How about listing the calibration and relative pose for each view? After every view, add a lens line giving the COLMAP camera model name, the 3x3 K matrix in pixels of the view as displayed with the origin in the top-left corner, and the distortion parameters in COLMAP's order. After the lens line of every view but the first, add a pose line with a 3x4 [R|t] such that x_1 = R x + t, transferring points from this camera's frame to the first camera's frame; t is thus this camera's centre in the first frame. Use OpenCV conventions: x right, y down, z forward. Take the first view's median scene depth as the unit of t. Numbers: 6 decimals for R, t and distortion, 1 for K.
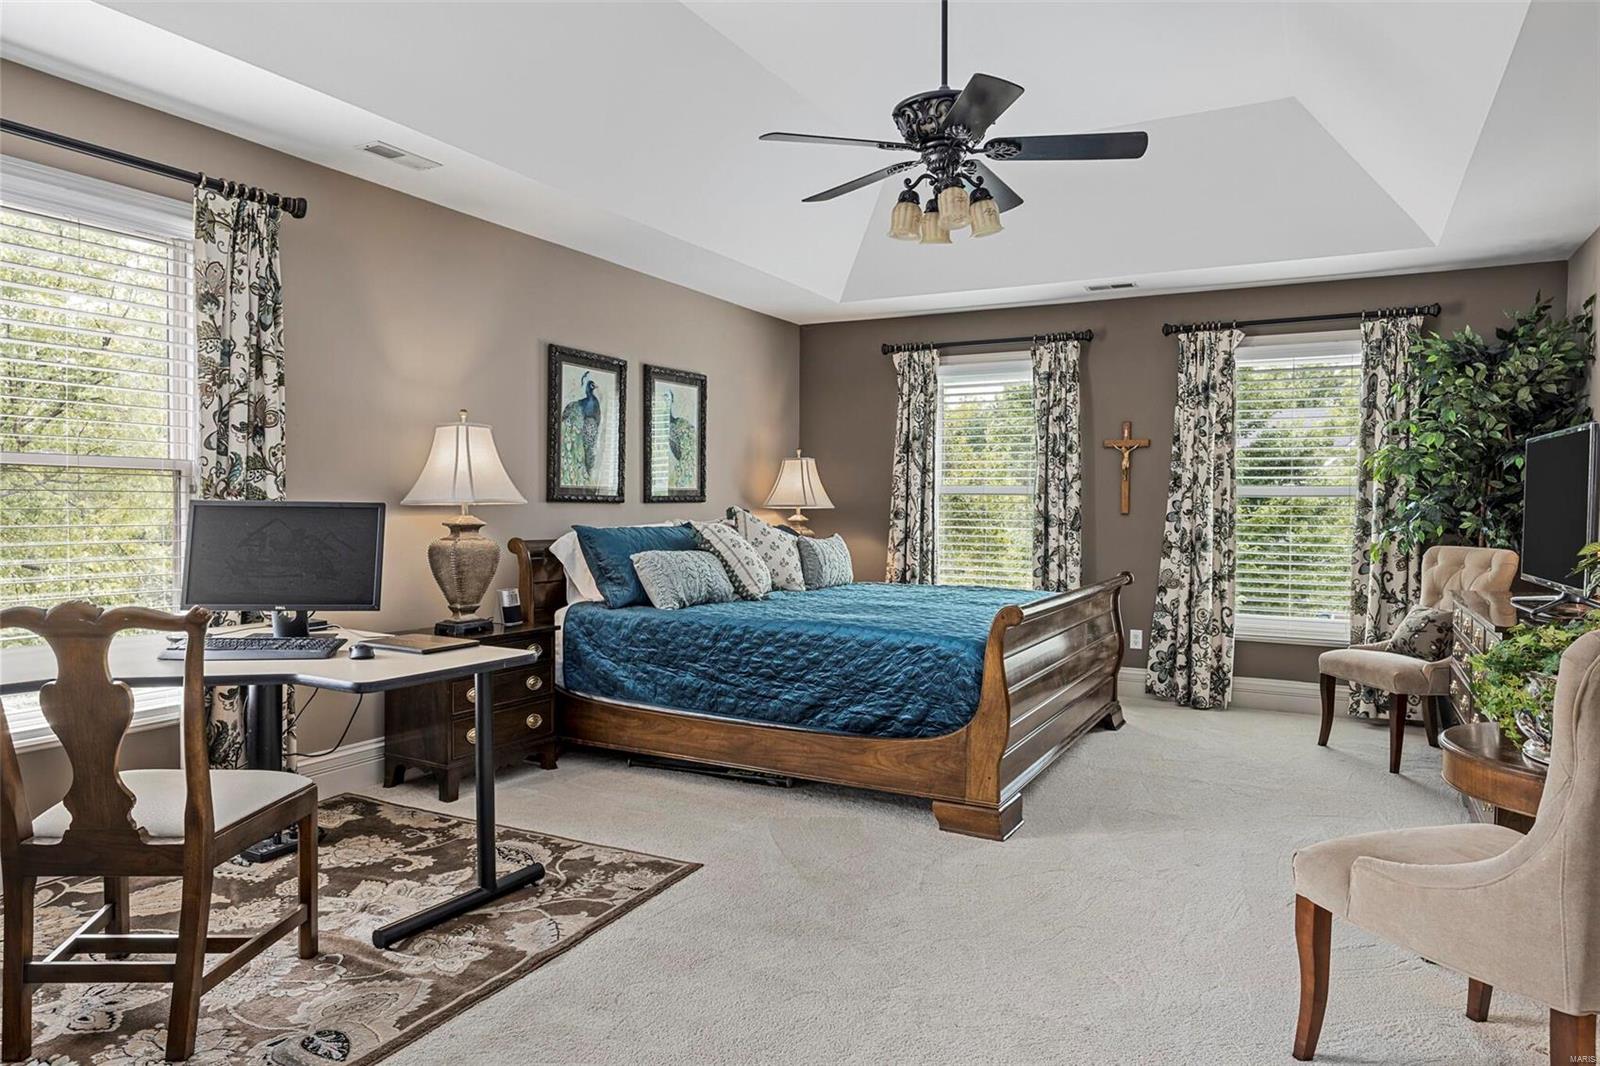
lens RADIAL K [[993.9, 0, 800.0], [0, 993.9, 533.0], [0, 0, 1]] dist [-0.000317, -0.000128]
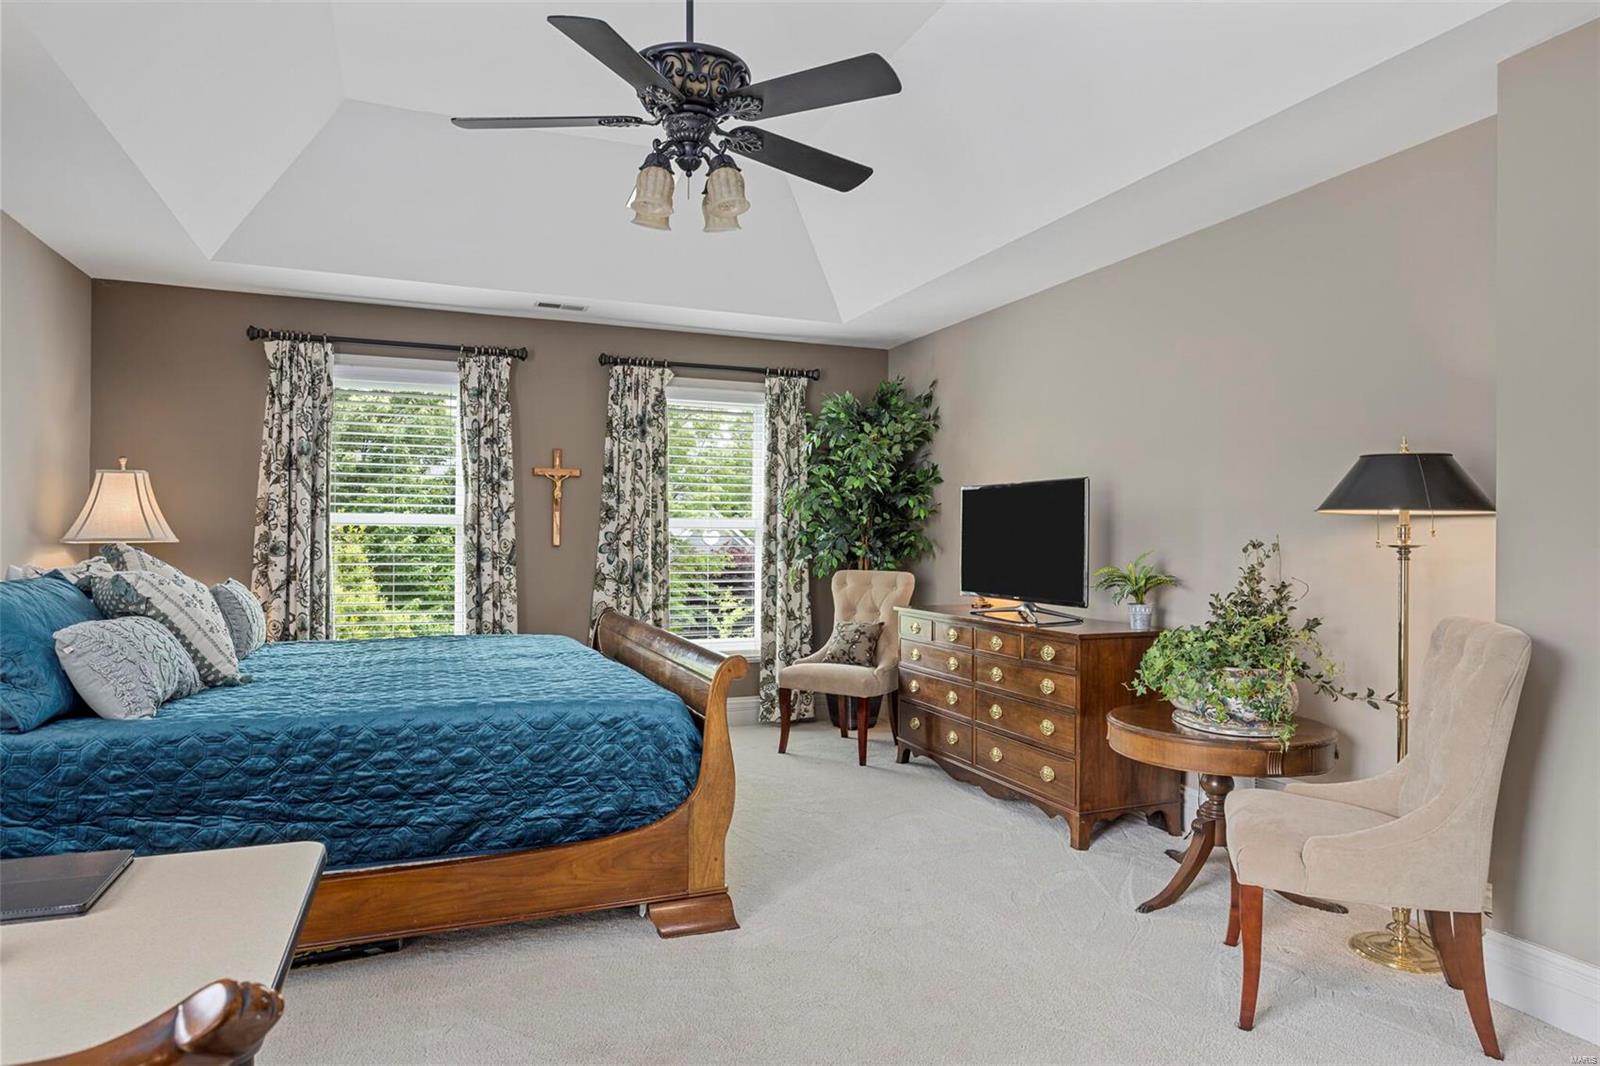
lens RADIAL K [[959.6, 0, 800.0], [0, 959.6, 533.0], [0, 0, 1]] dist [-0.004380, 0.000427]
pose [[0.640811, -0.002101, 0.767696, -0.245702], [0.021778, 0.999644, -0.015443, -0.013149], [-0.767390, 0.026615, 0.640628, 0.248436]]
